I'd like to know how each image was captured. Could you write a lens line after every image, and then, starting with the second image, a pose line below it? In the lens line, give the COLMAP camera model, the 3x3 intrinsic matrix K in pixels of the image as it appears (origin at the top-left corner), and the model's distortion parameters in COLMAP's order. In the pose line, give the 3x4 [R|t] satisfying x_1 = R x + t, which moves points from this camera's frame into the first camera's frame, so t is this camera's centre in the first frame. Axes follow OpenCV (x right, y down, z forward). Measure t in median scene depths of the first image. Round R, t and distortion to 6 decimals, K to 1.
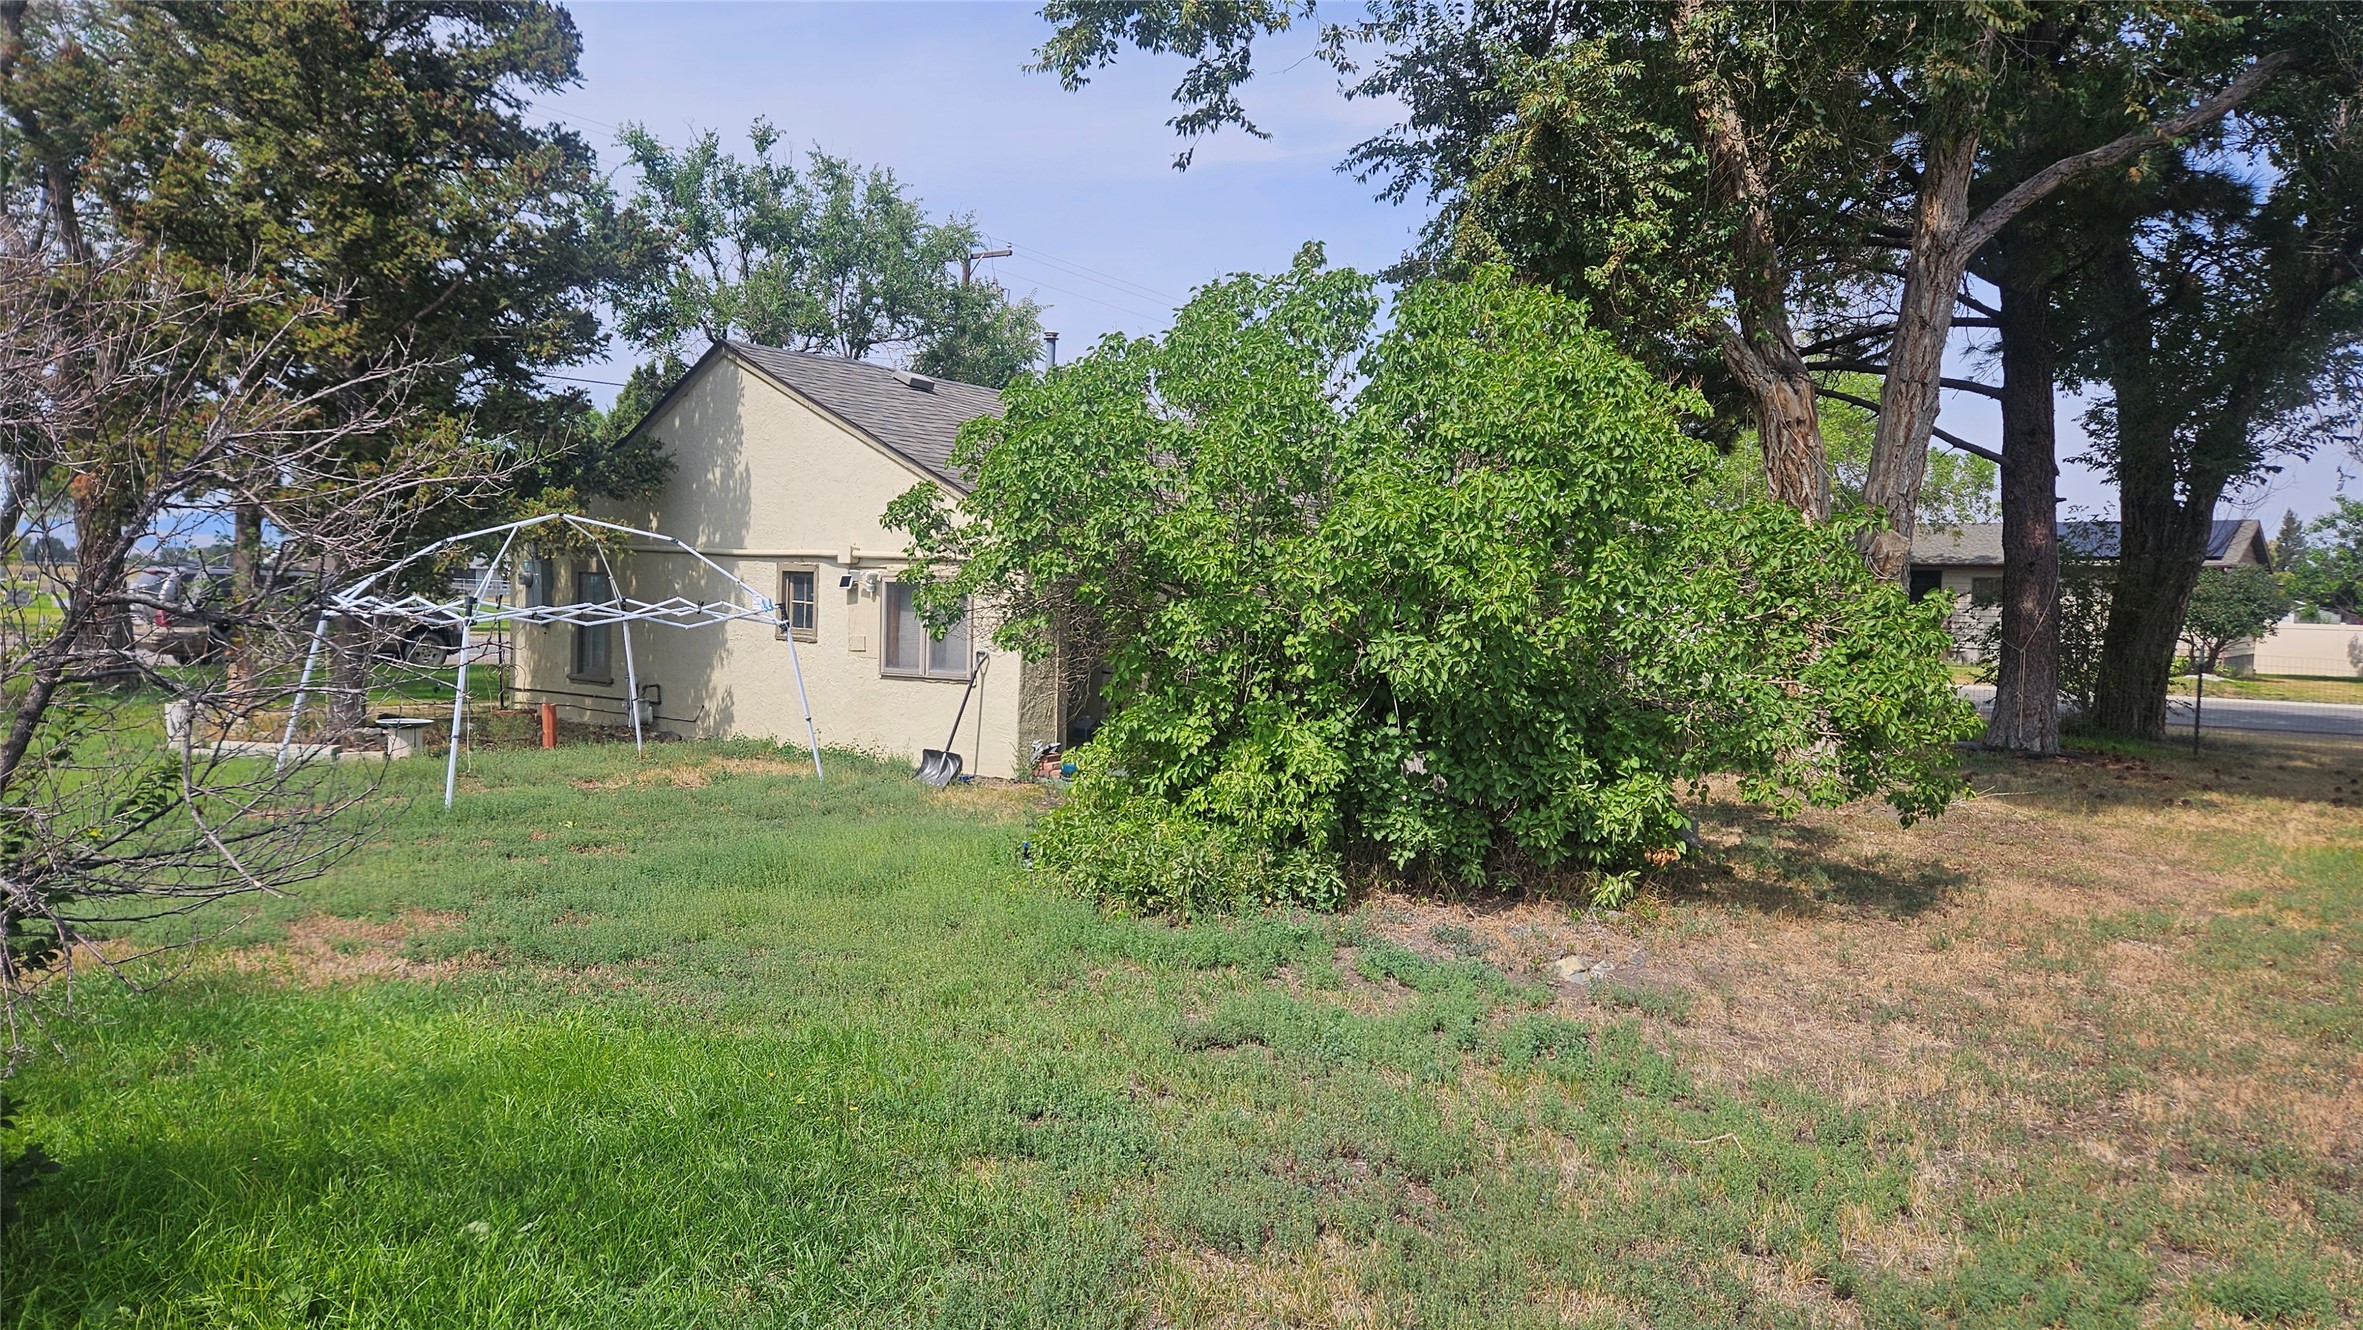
lens RADIAL K [[1520.7, 0, 1178.0], [0, 1520.7, 655.5], [0, 0, 1]] dist [0.074112, -0.055418]
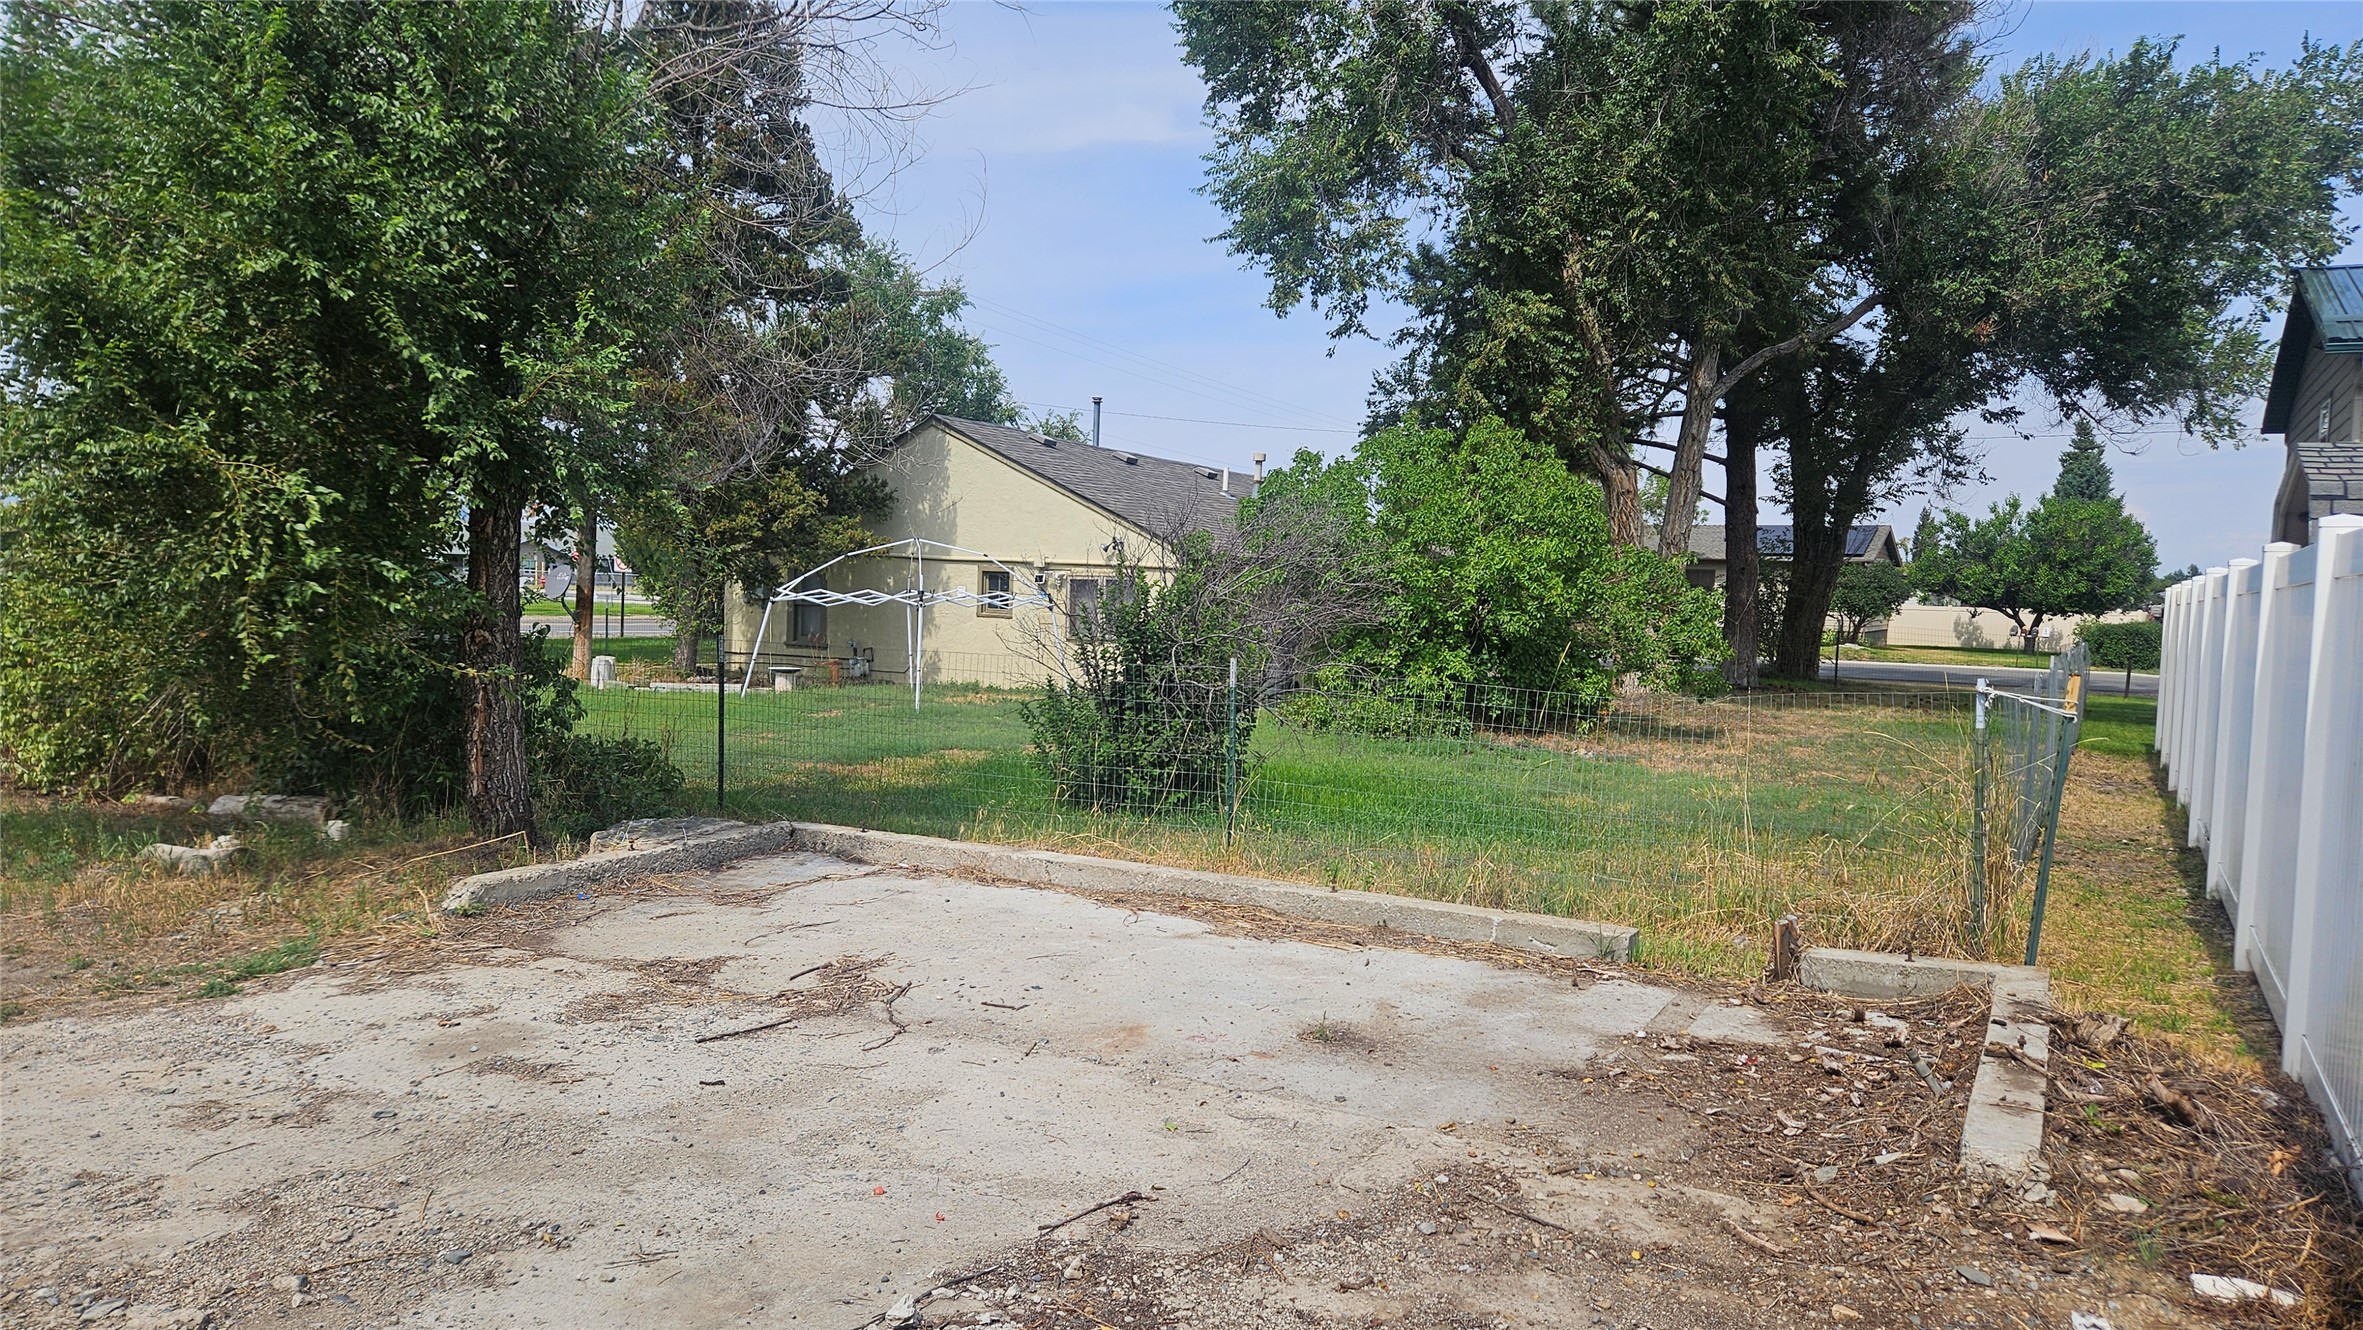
lens RADIAL K [[1577.0, 0, 1181.5], [0, 1577.0, 665.0], [0, 0, 1]] dist [0.083773, -0.000756]
pose [[0.983450, -0.006441, 0.181063, -0.351903], [0.003446, 0.999852, 0.016851, 0.011762], [-0.181145, -0.015949, 0.983327, -0.572311]]
